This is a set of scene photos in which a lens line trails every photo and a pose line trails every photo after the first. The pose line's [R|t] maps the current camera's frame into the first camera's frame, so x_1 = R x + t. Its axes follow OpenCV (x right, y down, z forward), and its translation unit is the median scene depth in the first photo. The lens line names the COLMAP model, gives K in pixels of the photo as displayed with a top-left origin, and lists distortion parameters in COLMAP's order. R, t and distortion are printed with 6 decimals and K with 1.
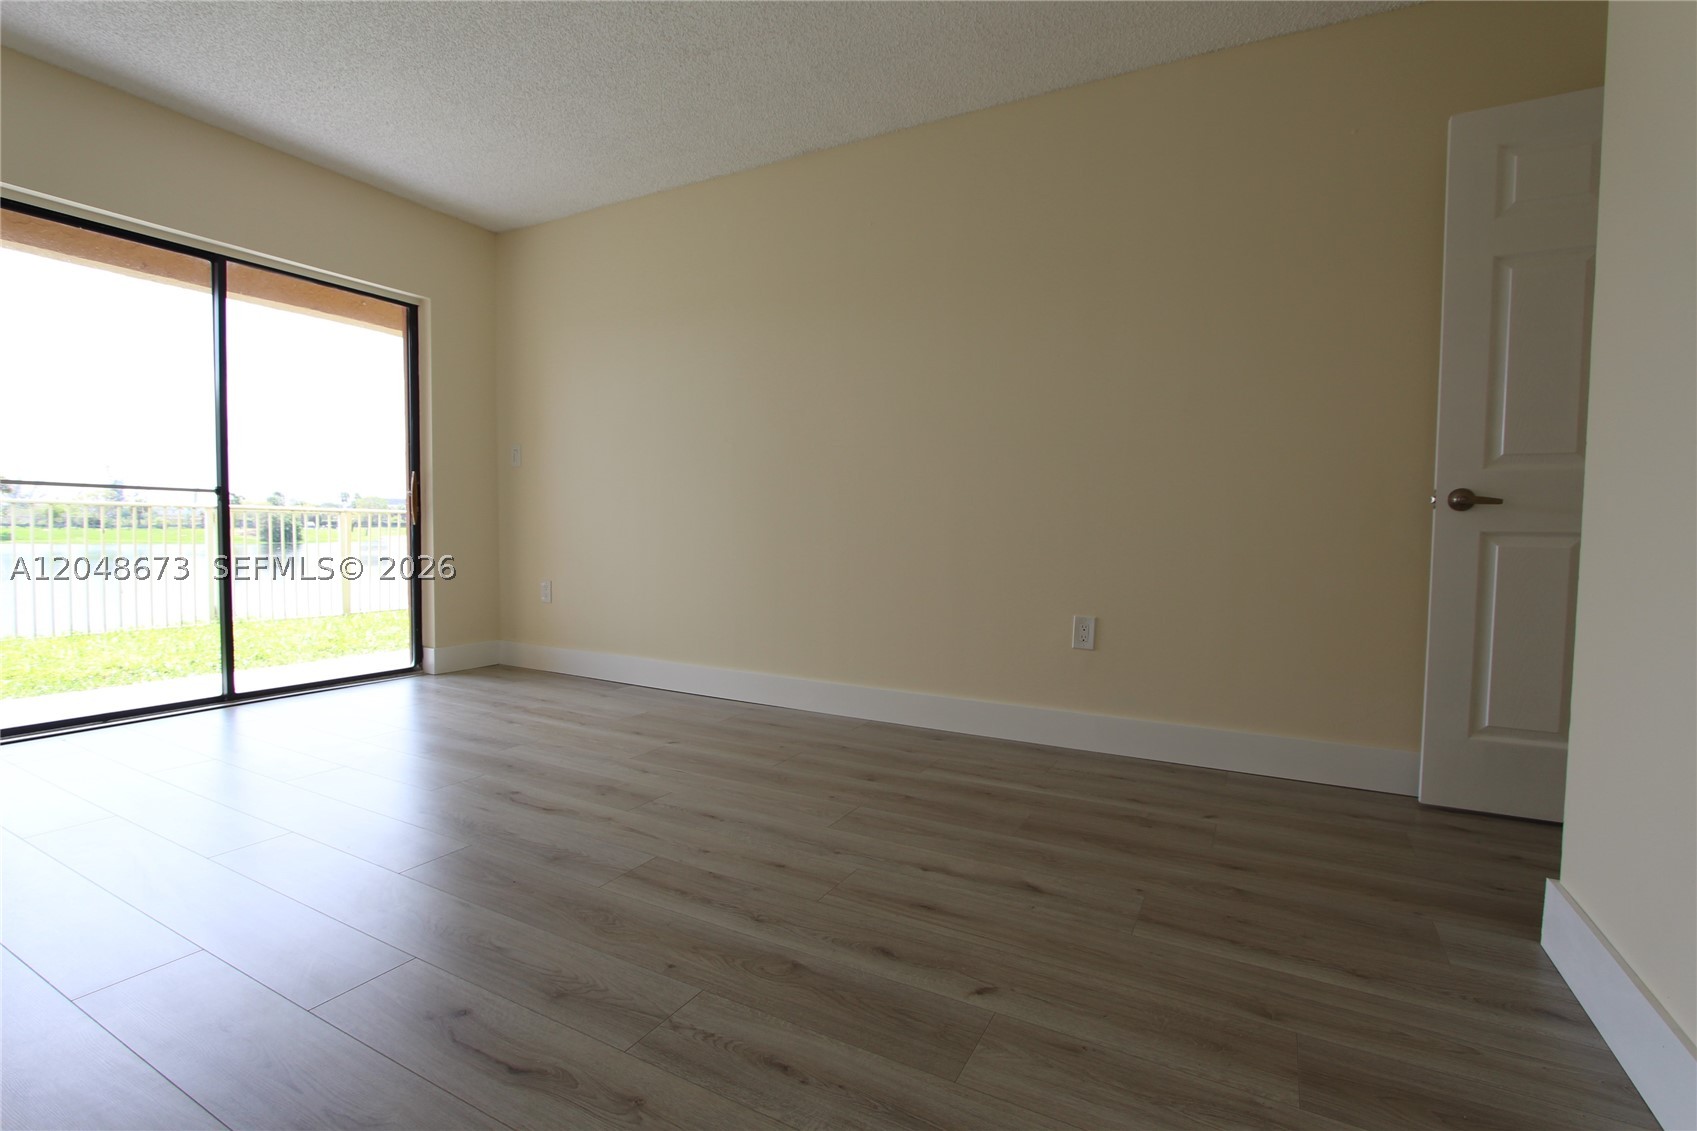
lens RADIAL K [[779.9, 0, 839.9], [0, 779.9, 570.3], [0, 0, 1]] dist [-0.026596, 0.005897]
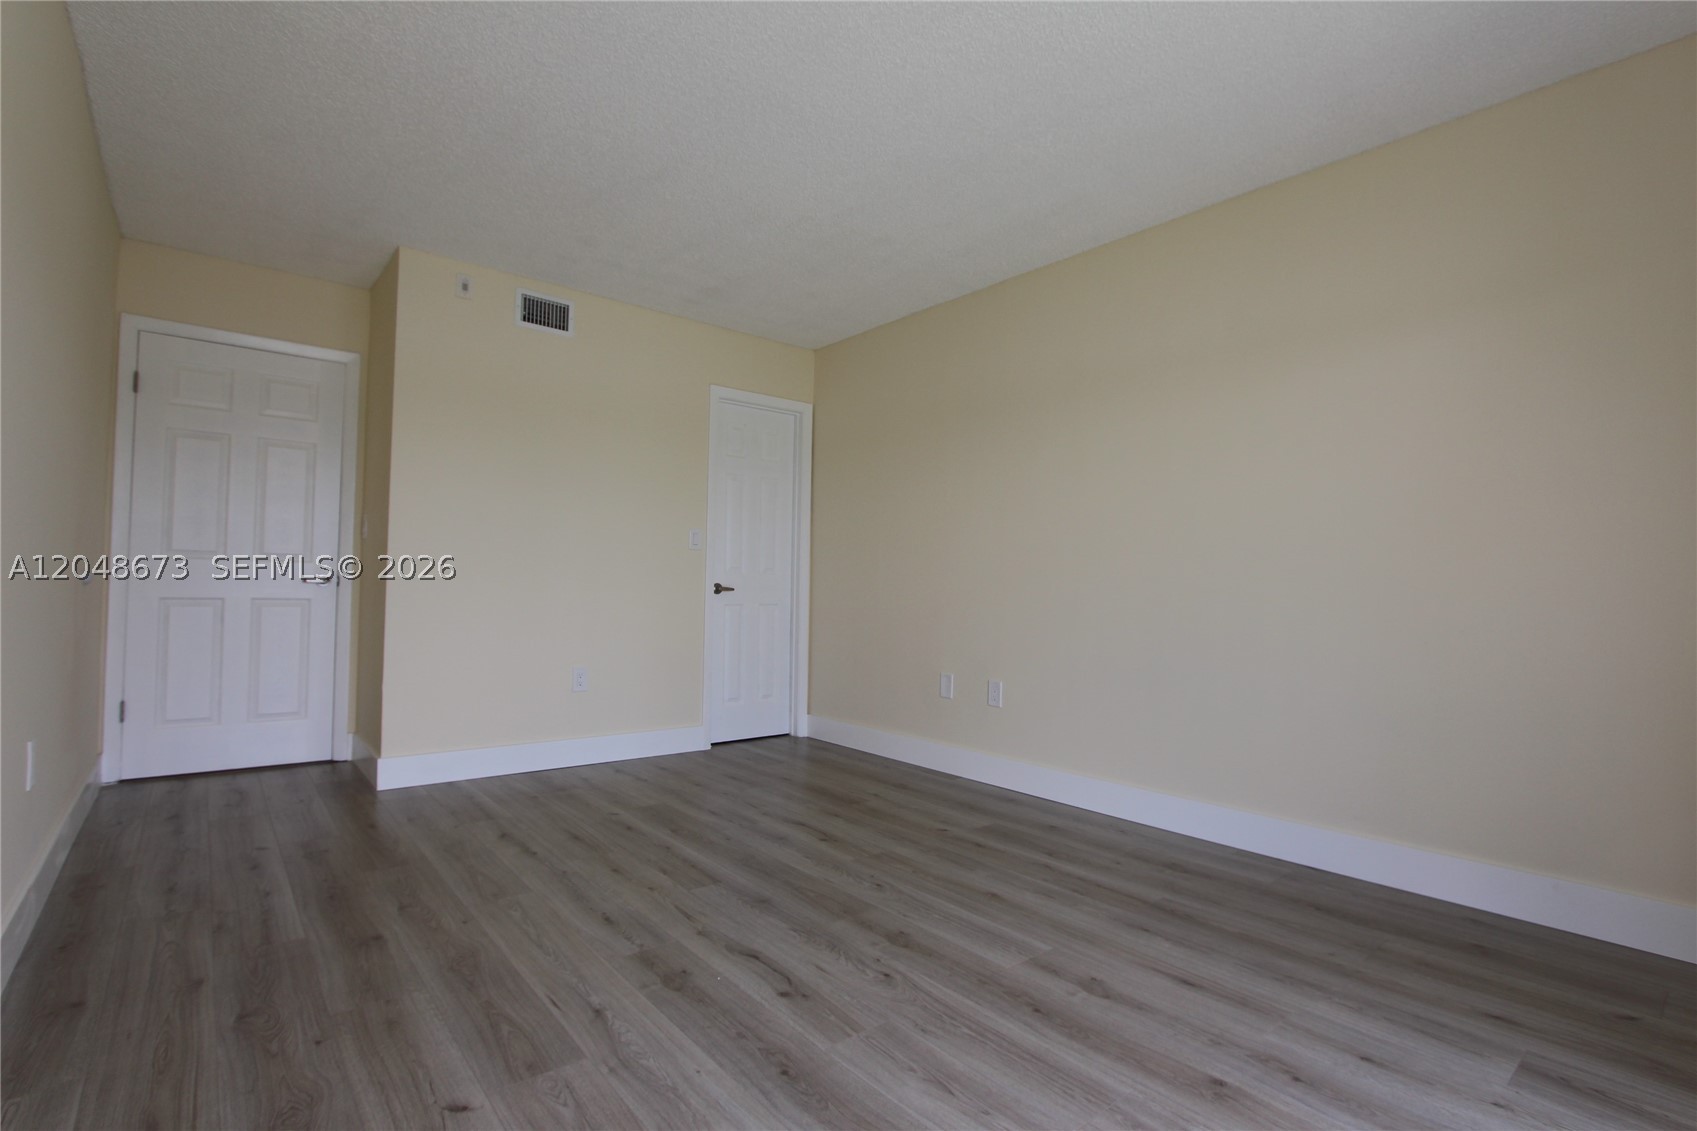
lens RADIAL K [[779.9, 0, 839.9], [0, 779.9, 570.3], [0, 0, 1]] dist [-0.026596, 0.005897]
pose [[-0.928985, -0.020913, 0.369527, -0.742866], [-0.010257, 0.999474, 0.030778, -0.148778], [-0.369976, 0.024802, -0.928710, 1.679508]]
